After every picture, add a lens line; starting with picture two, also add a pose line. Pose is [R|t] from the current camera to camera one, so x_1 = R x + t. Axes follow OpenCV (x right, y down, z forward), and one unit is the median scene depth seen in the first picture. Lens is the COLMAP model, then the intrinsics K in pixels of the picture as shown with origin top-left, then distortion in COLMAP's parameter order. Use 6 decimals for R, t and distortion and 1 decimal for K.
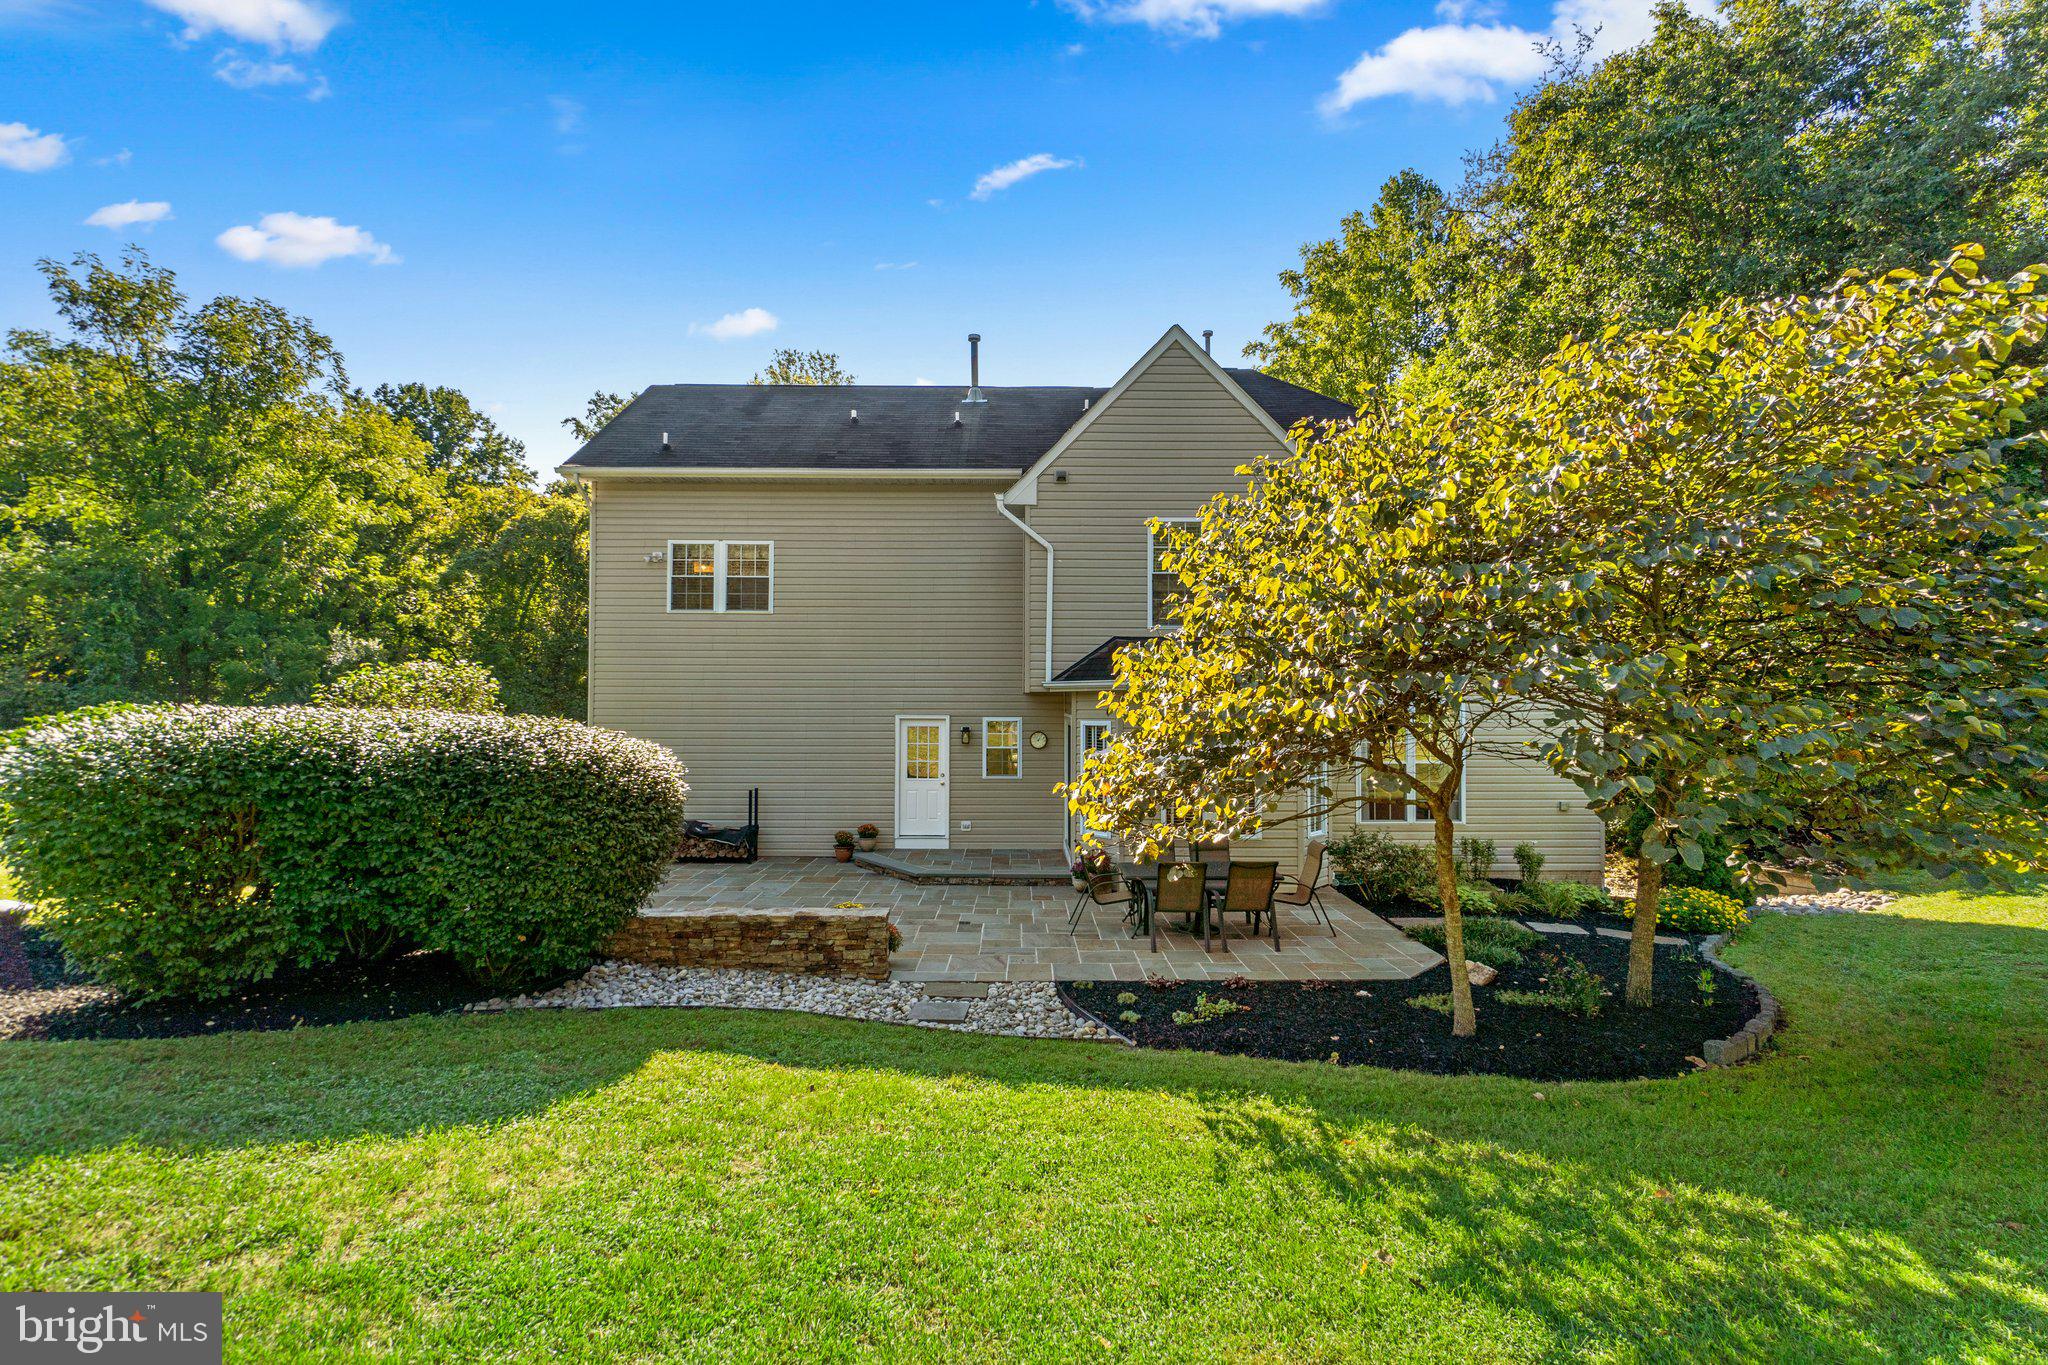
lens RADIAL K [[880.8, 0, 1010.1], [0, 880.8, 679.0], [0, 0, 1]] dist [0.000624, -0.000227]
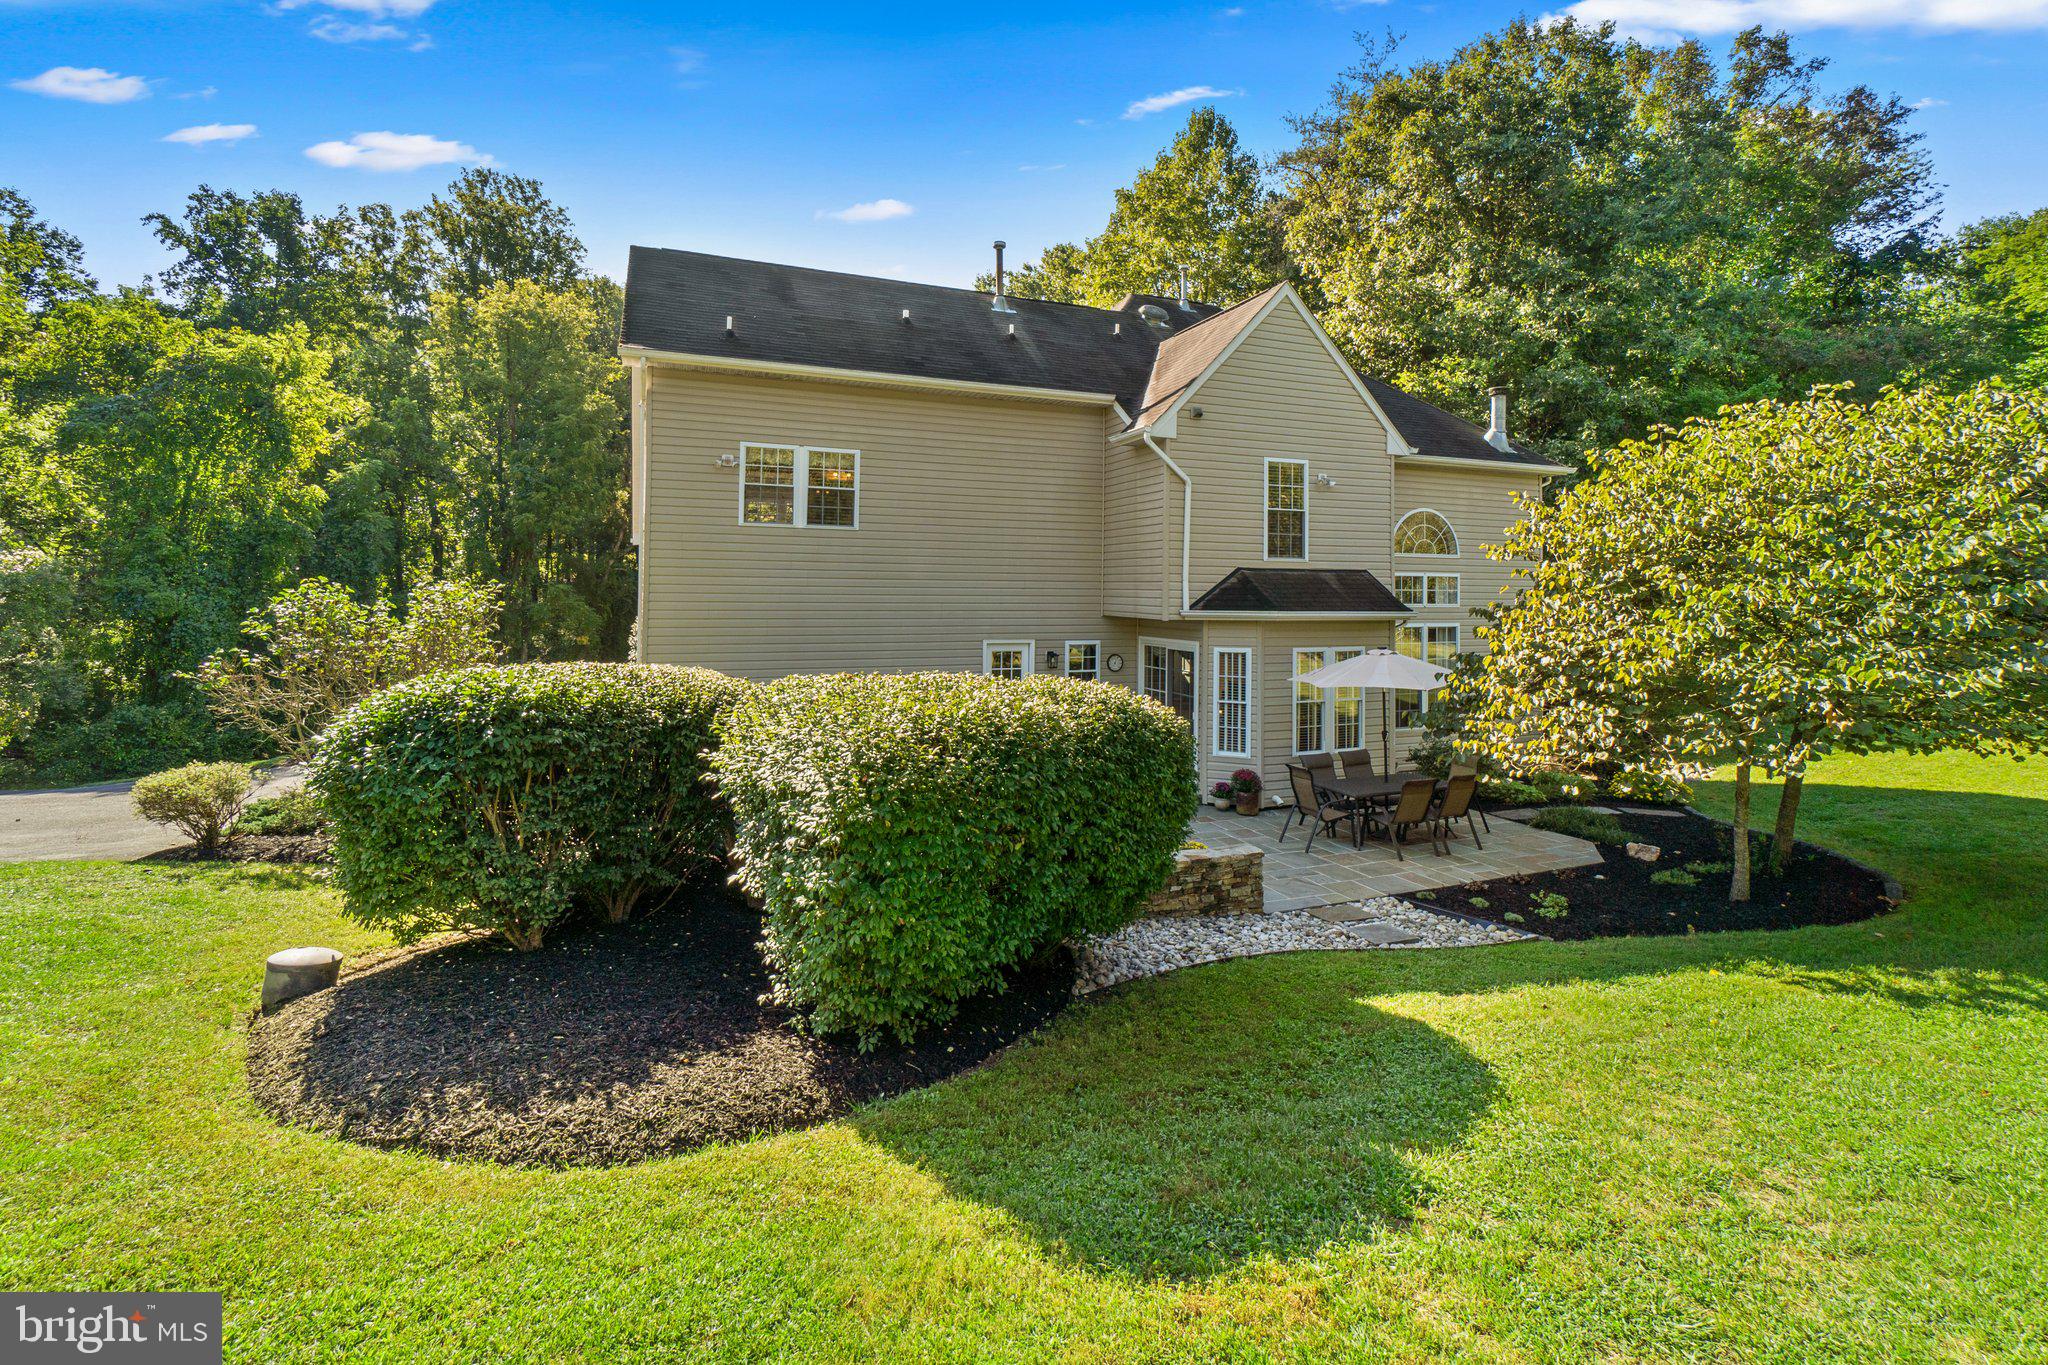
lens RADIAL K [[927.7, 0, 1025.0], [0, 927.7, 583.9], [0, 0, 1]] dist [-0.003430, -0.000693]
pose [[0.934225, 0.009711, 0.356551, -0.450740], [-0.015488, 0.999791, 0.013350, -0.034173], [-0.356347, -0.017994, 0.934180, 0.041531]]
